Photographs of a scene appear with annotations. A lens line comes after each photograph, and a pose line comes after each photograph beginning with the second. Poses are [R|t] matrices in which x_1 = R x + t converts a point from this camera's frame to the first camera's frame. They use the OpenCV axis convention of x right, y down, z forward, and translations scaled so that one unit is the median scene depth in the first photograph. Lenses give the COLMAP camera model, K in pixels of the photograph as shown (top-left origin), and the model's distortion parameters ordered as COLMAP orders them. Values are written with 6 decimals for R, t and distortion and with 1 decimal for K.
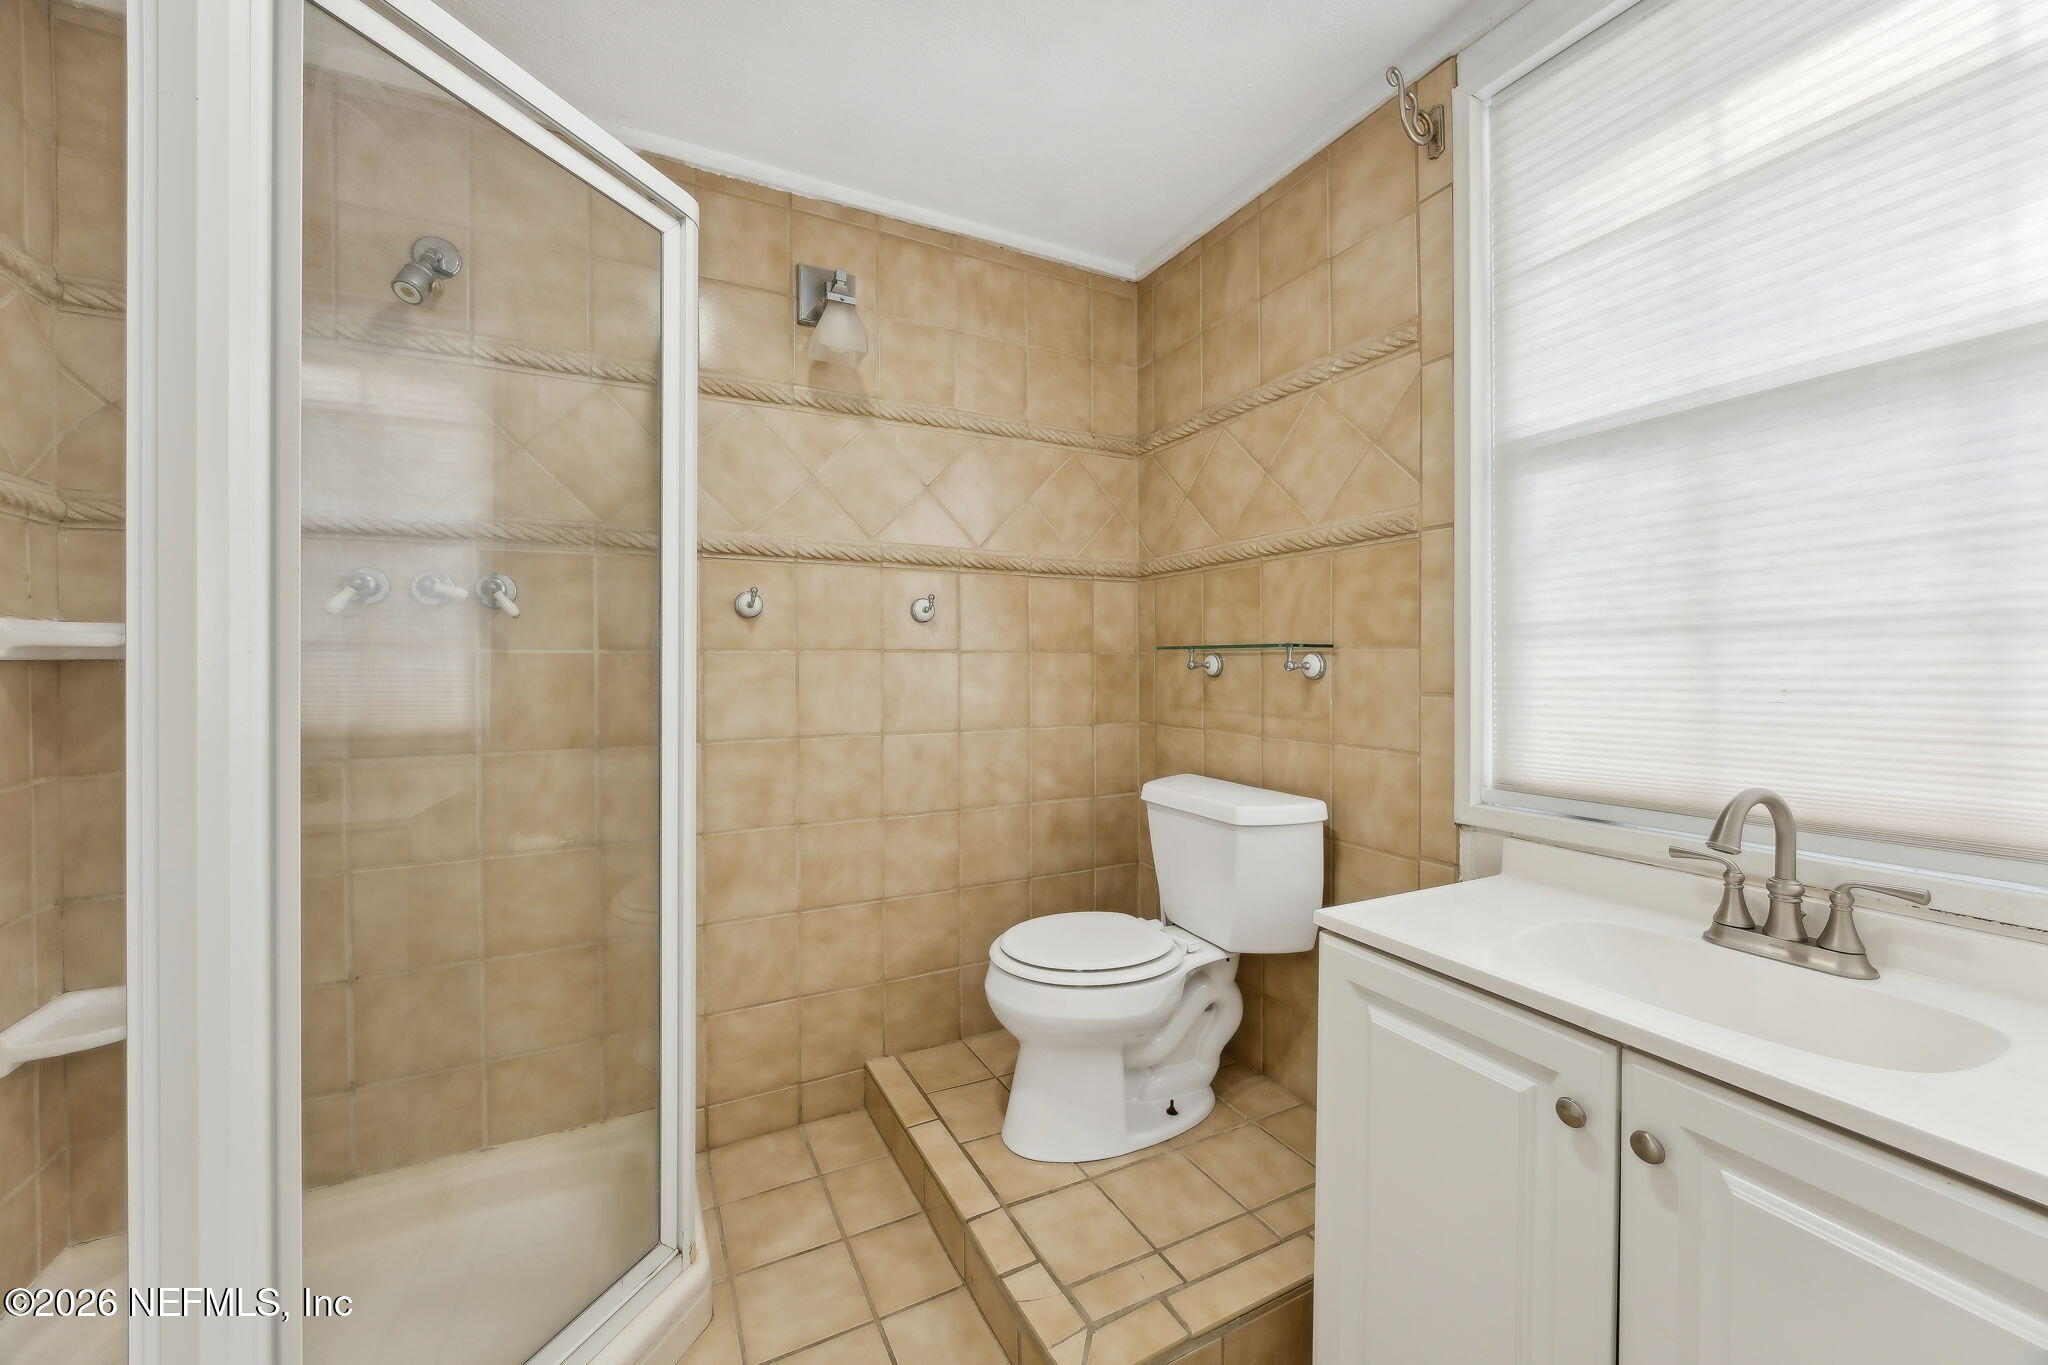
lens RADIAL K [[804.6, 0, 1025.0], [0, 804.6, 667.8], [0, 0, 1]] dist [0.000079, -0.000180]
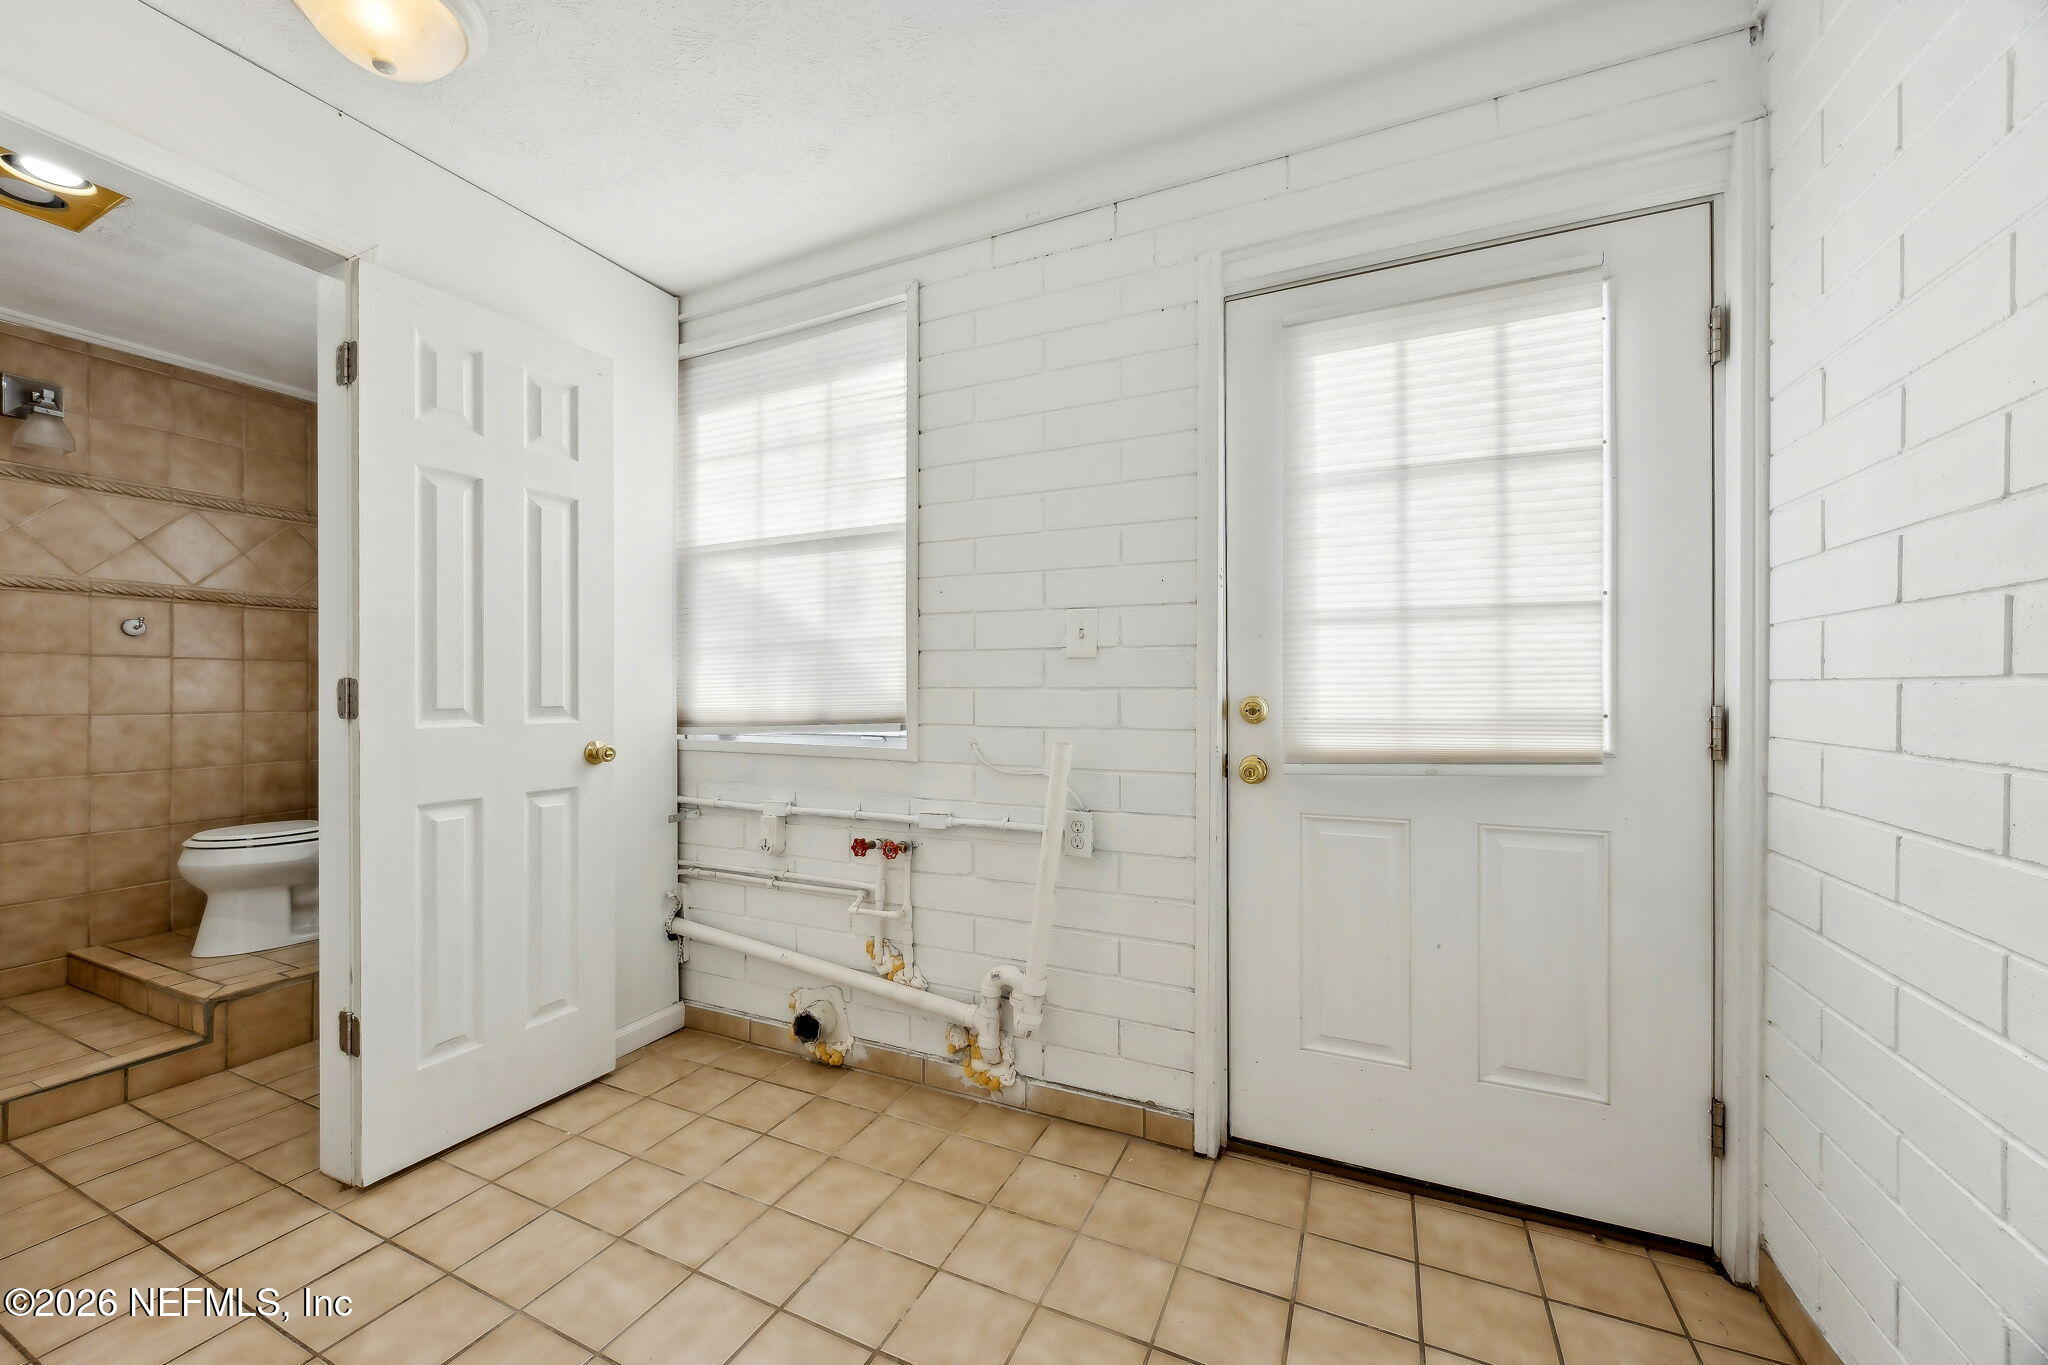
lens RADIAL K [[804.6, 0, 1014.1], [0, 804.6, 684.5], [0, 0, 1]] dist [0.000079, -0.000180]
pose [[0.799711, 0.003398, 0.600375, 0.261850], [0.008538, 0.999818, -0.017031, 0.065542], [-0.600324, 0.018746, 0.799537, -1.056007]]
